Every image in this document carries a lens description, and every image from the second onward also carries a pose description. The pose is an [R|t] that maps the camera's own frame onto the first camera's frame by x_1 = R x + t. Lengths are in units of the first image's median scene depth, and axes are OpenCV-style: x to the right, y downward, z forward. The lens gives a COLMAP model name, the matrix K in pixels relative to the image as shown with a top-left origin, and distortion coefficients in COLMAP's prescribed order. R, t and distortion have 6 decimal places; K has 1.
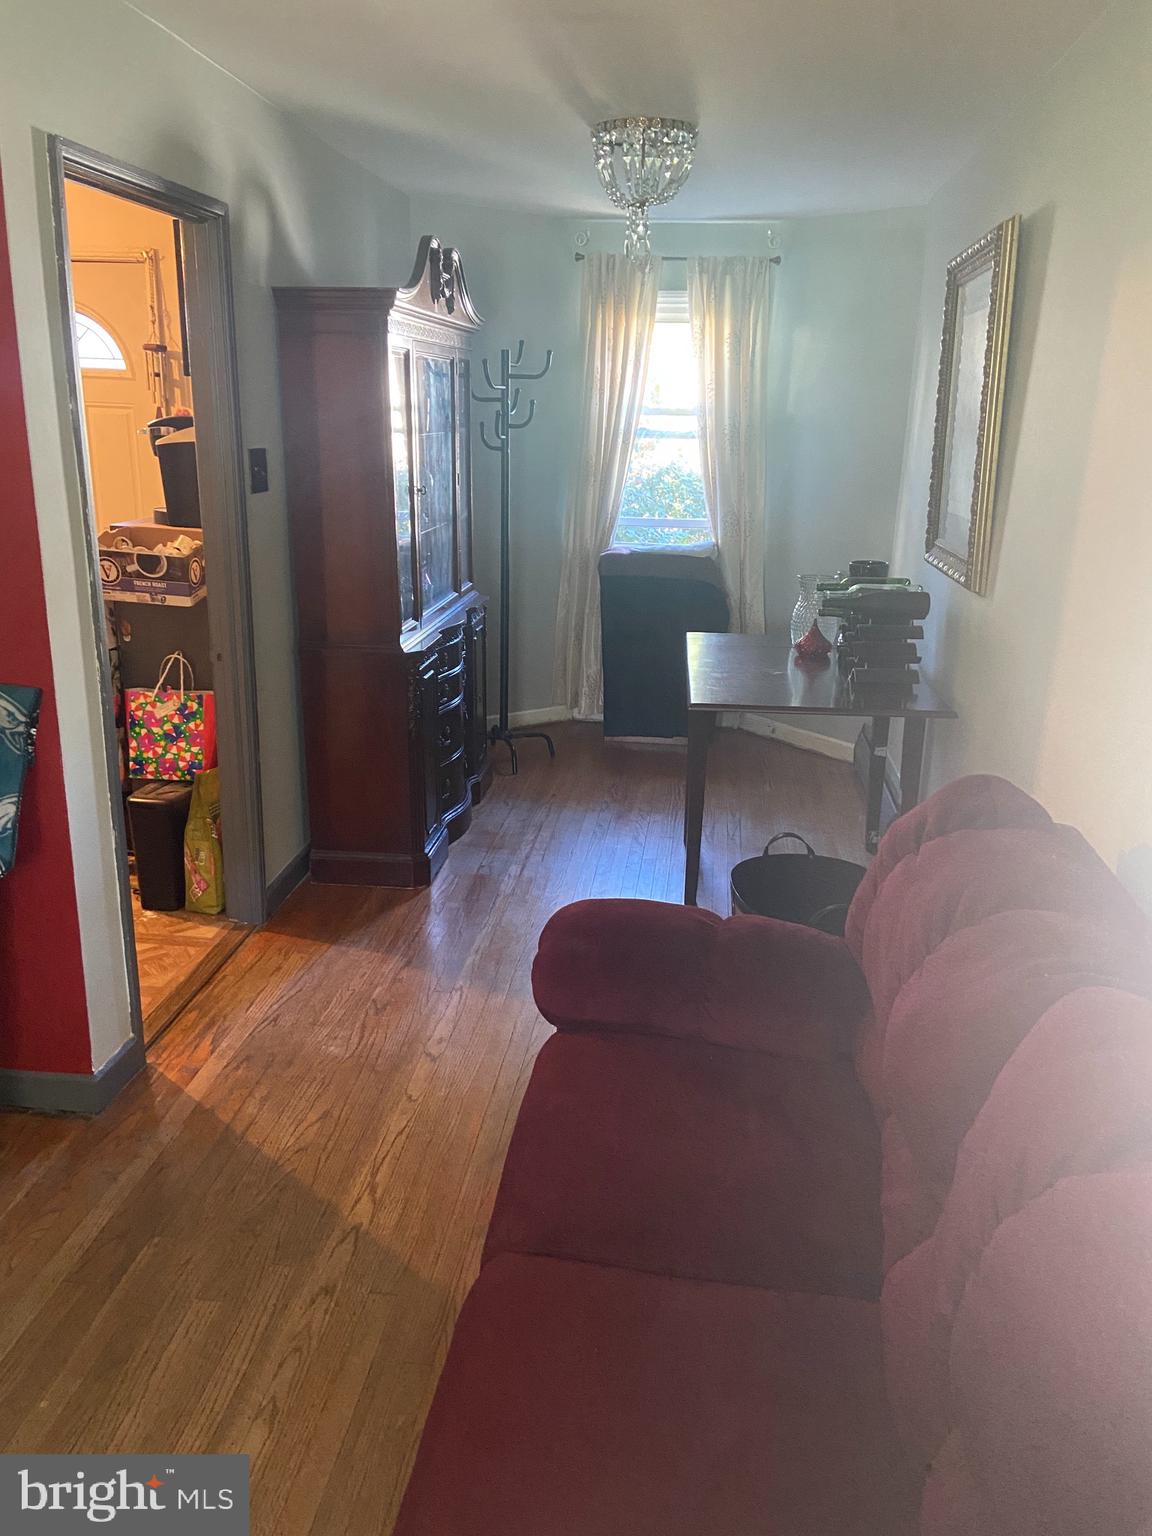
lens RADIAL K [[1176.9, 0, 583.2], [0, 1176.9, 757.0], [0, 0, 1]] dist [0.130931, -0.186202]
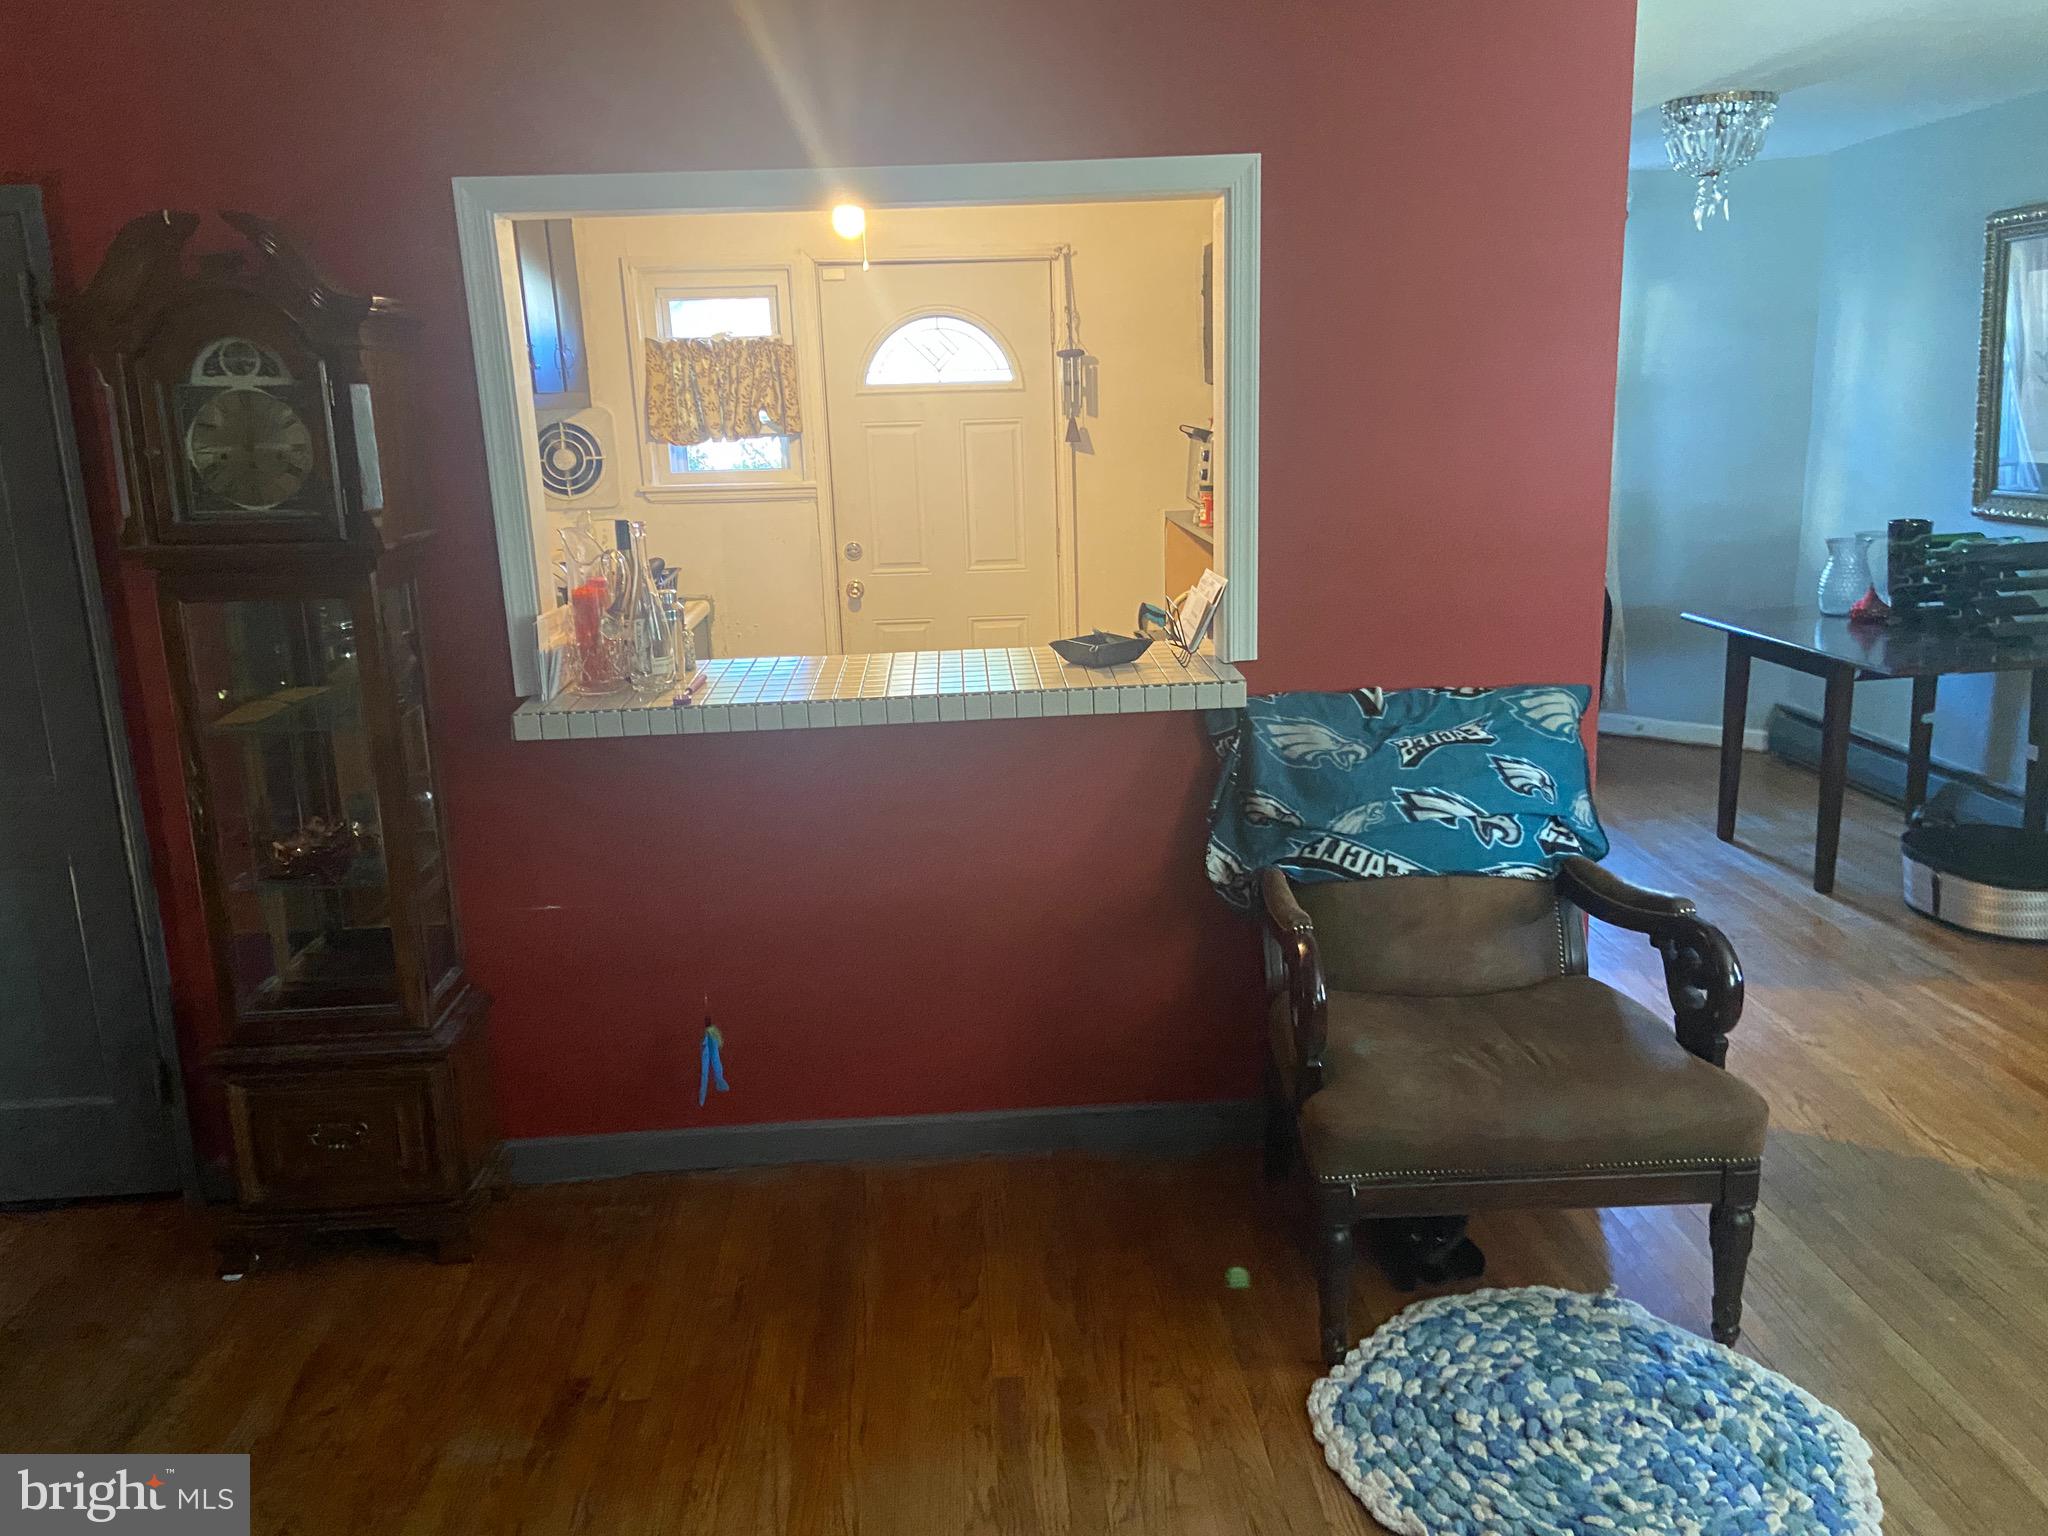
lens RADIAL K [[1569.2, 0, 1023.7], [0, 1569.2, 749.7], [0, 0, 1]] dist [0.130931, -0.186202]
pose [[0.980607, -0.097580, 0.169966, -0.754460], [0.107813, 0.992809, -0.052032, 0.010120], [-0.163666, 0.069347, 0.984075, -0.155696]]
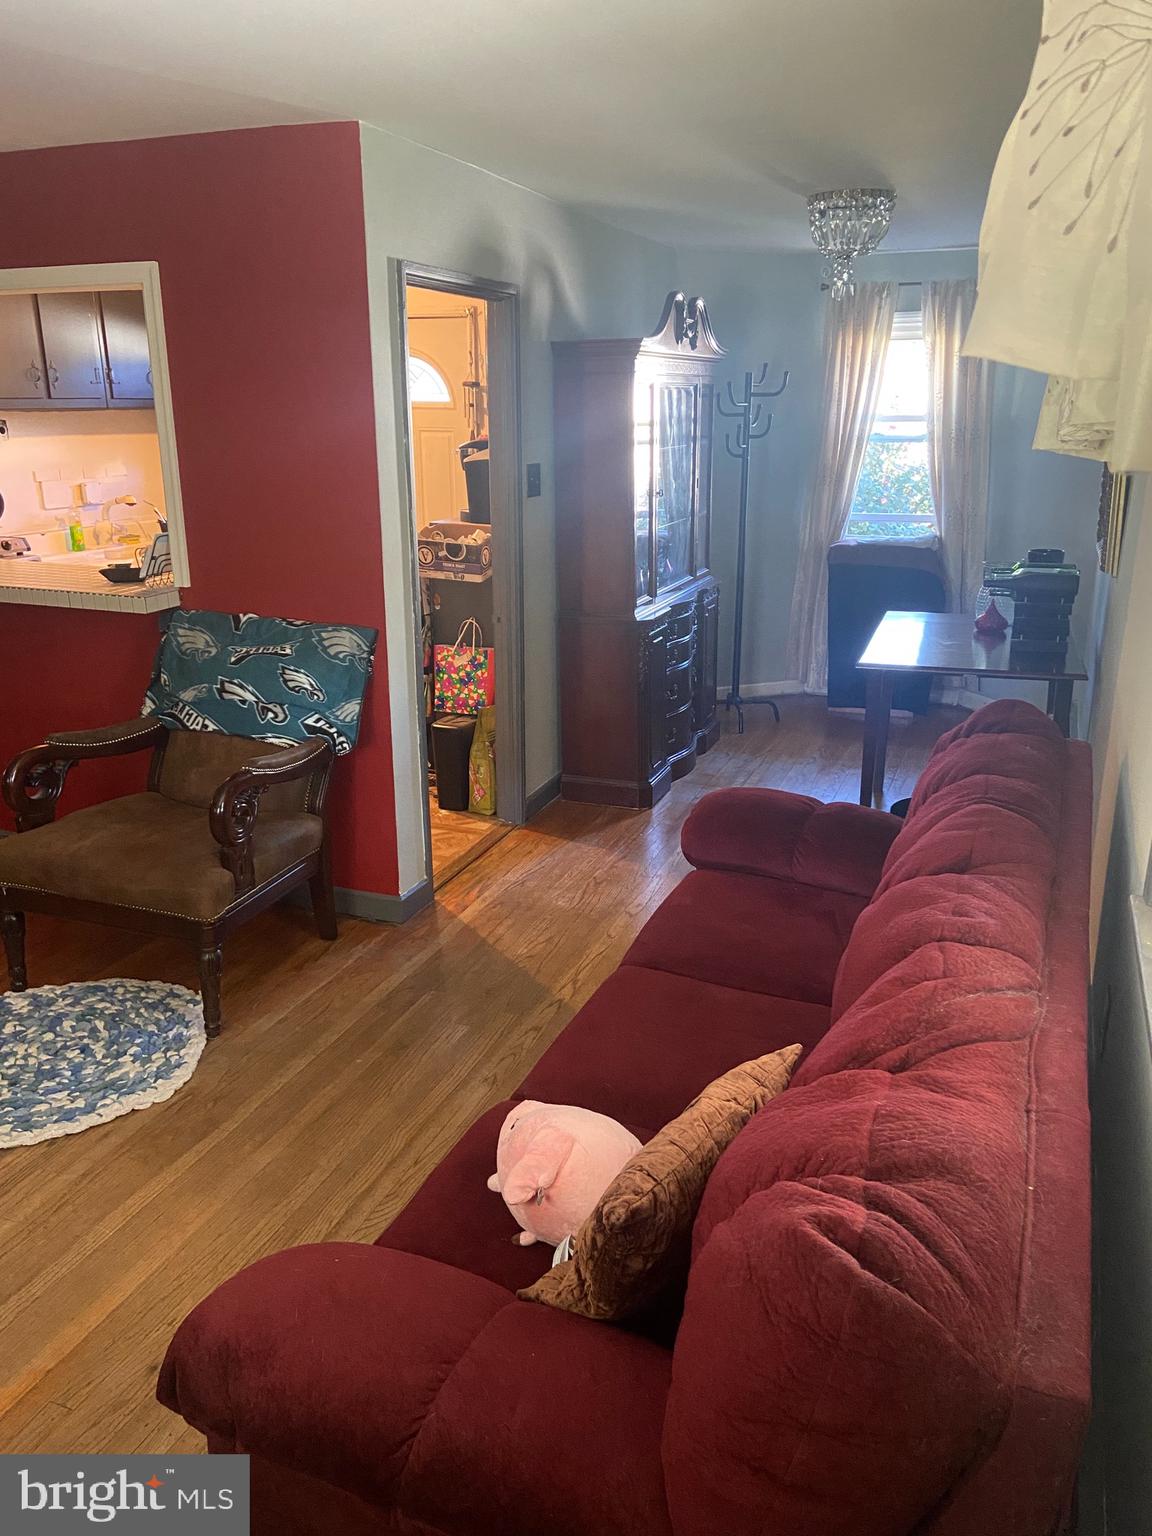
lens RADIAL K [[1176.9, 0, 583.2], [0, 1176.9, 757.0], [0, 0, 1]] dist [0.130931, -0.186202]
pose [[0.968229, 0.046408, -0.245720, 0.112218], [-0.046492, 0.998904, 0.005465, 0.054604], [0.245704, 0.006132, 0.969325, -0.248096]]
